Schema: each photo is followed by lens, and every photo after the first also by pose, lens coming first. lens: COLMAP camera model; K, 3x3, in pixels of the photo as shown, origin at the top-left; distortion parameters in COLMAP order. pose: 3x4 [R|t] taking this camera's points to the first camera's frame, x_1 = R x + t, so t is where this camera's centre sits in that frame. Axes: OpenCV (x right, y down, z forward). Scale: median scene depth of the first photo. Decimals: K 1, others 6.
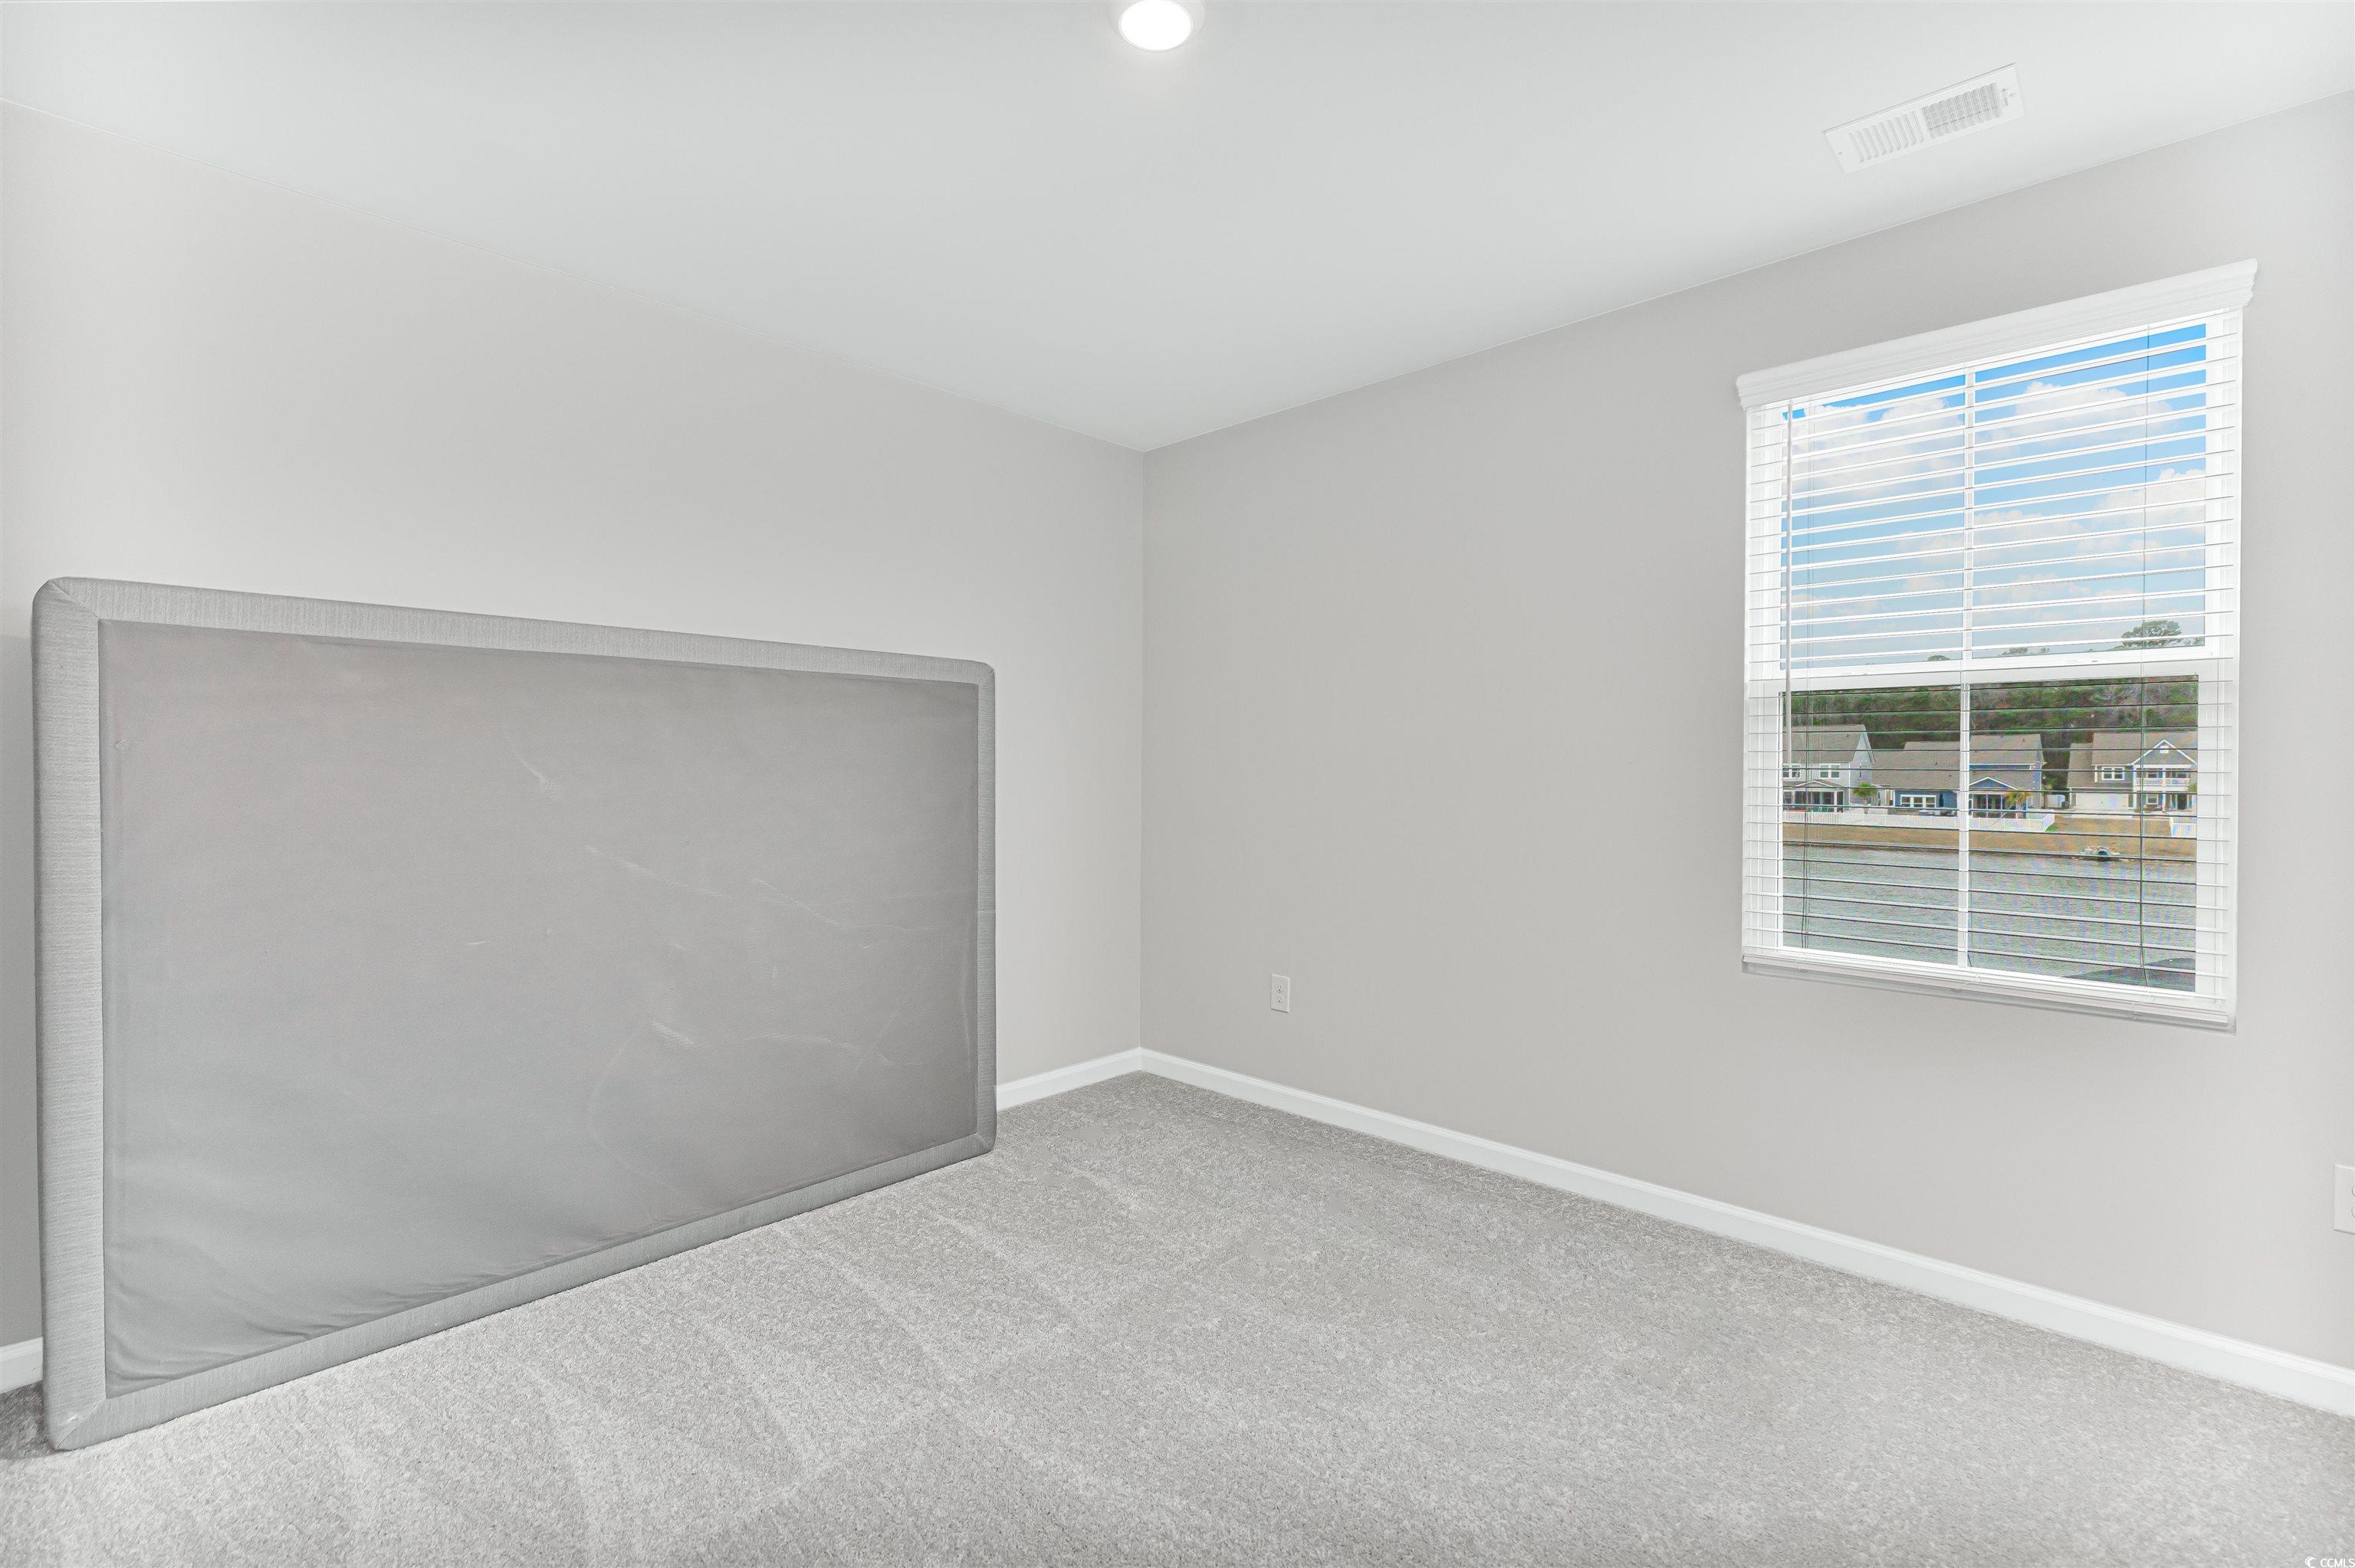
lens RADIAL K [[1046.6, 0, 1175.3], [0, 1046.6, 768.0], [0, 0, 1]] dist [0.001721, -0.000423]
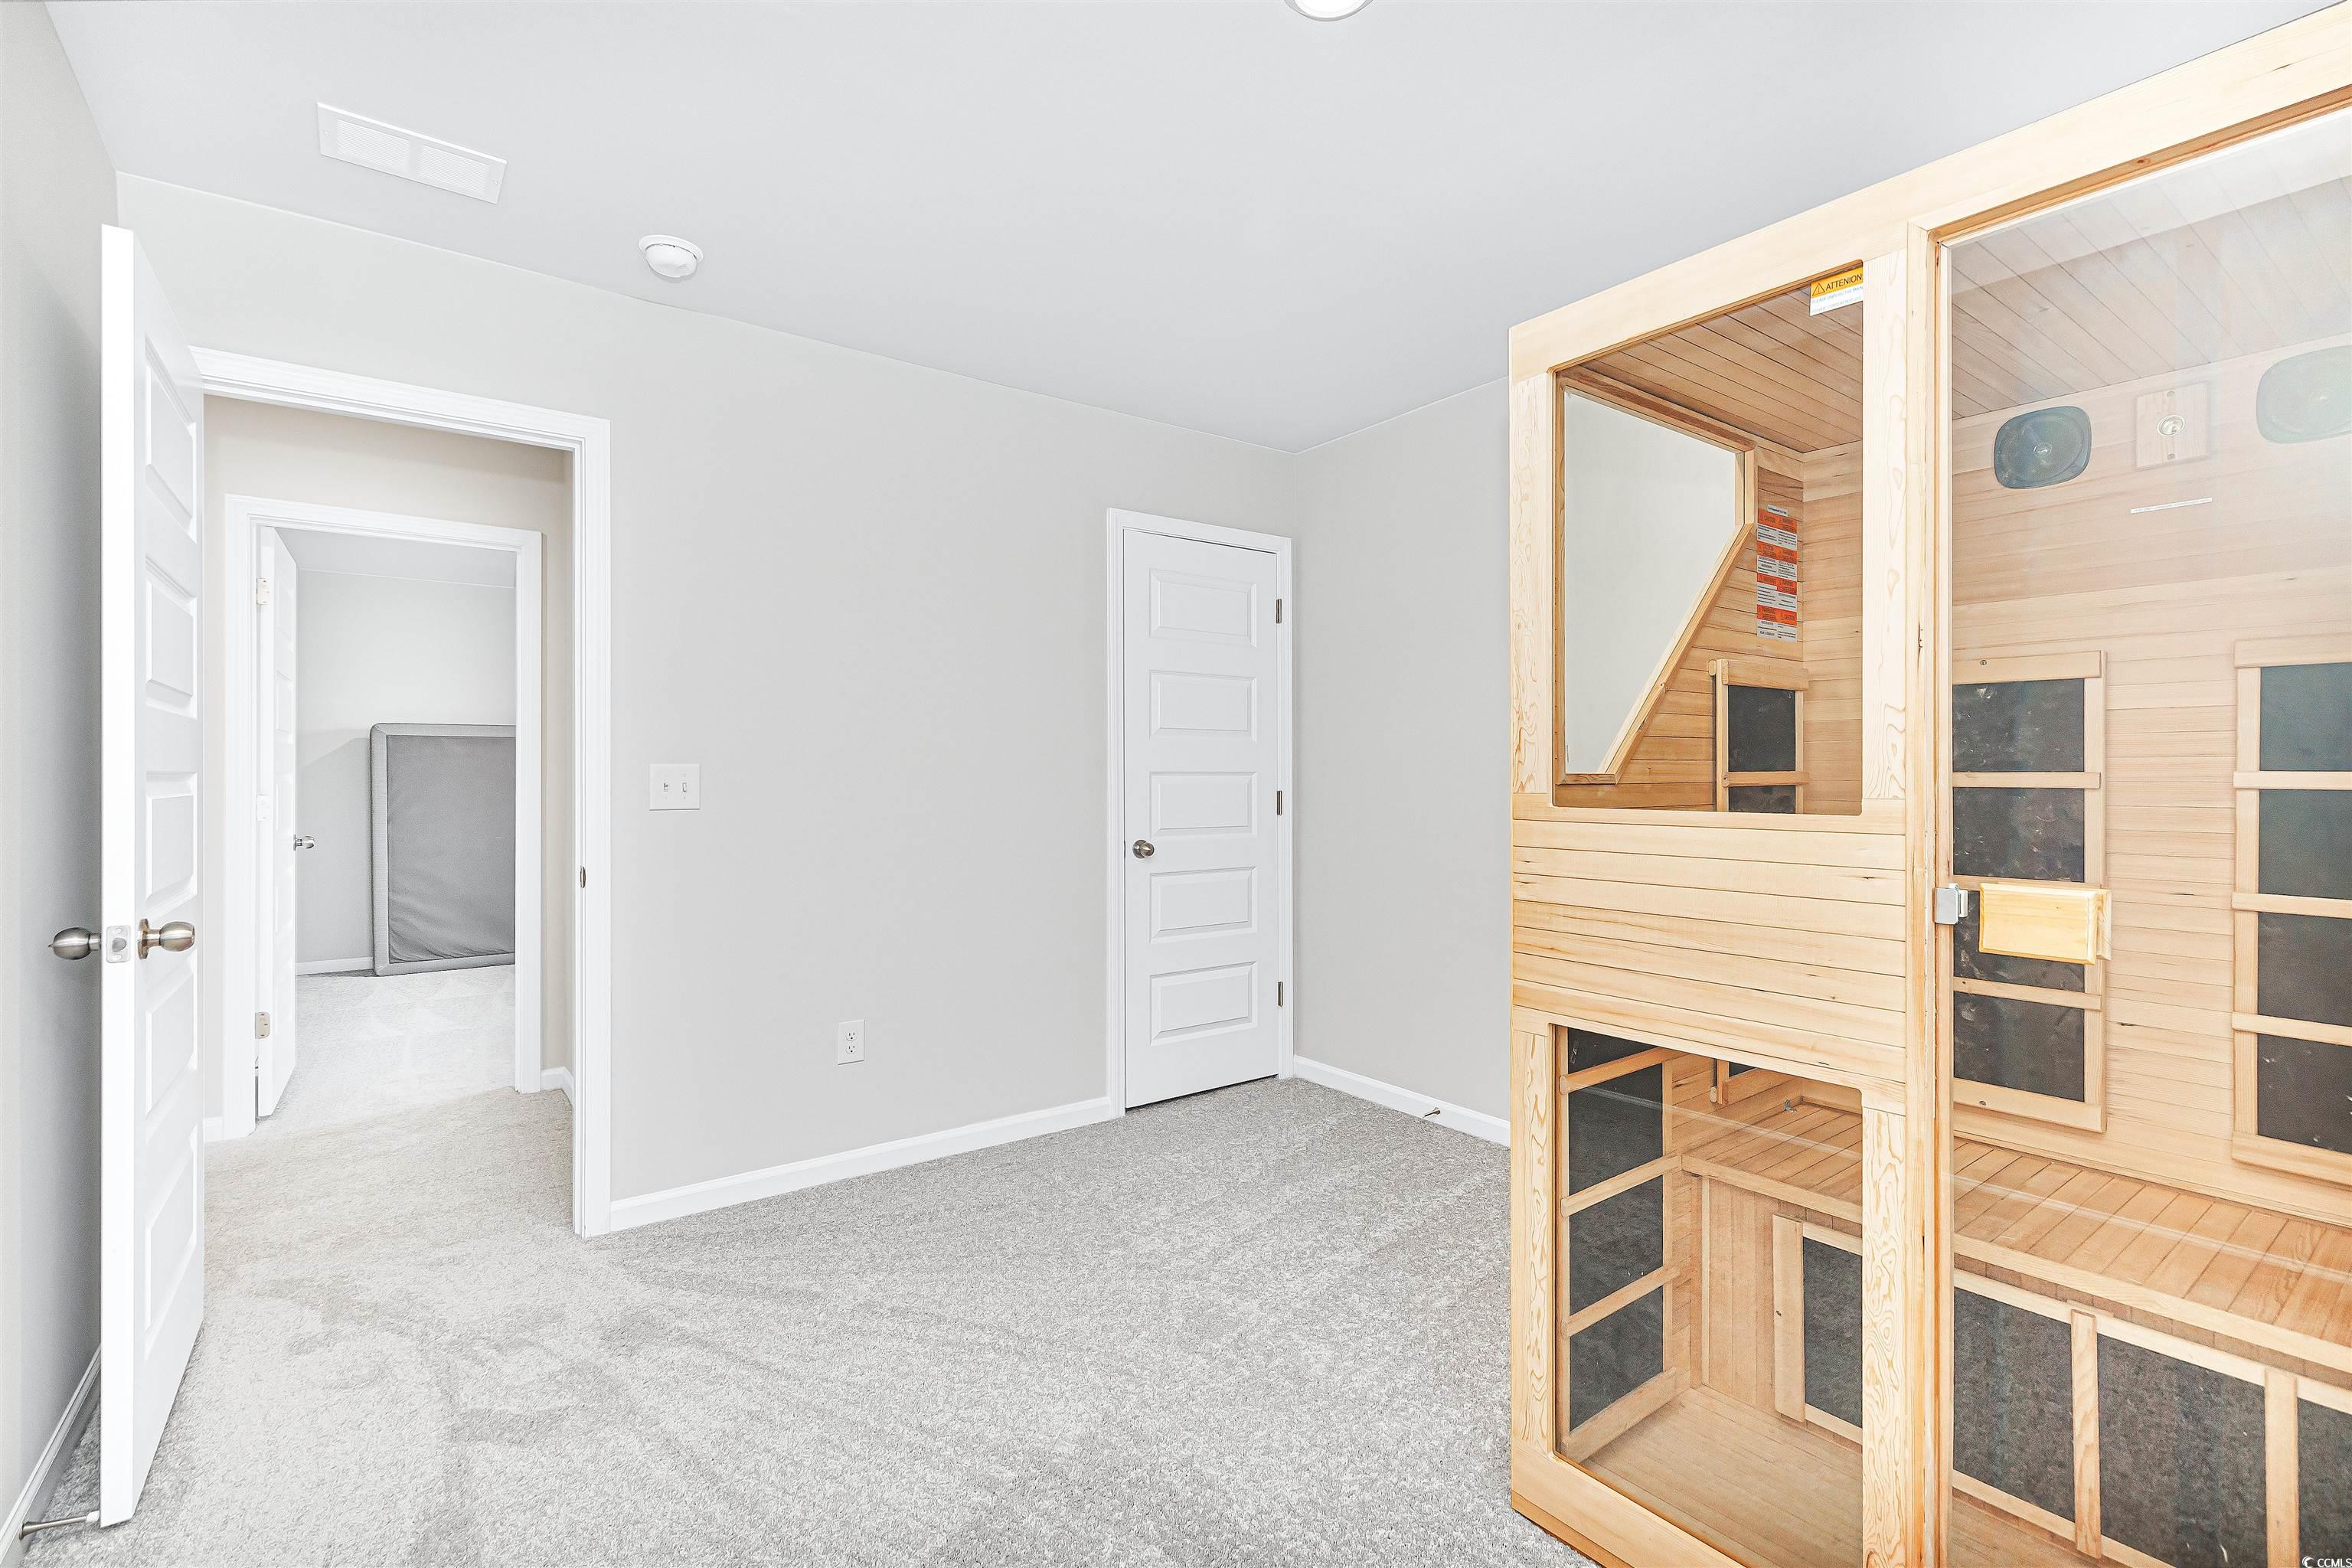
lens RADIAL K [[1045.4, 0, 1166.3], [0, 1045.4, 783.8], [0, 0, 1]] dist [0.001721, -0.000423]
pose [[0.984309, -0.005163, -0.176376, 2.054913], [0.005675, 0.999981, 0.002397, 0.021969], [0.176361, -0.003361, 0.984320, -1.891795]]
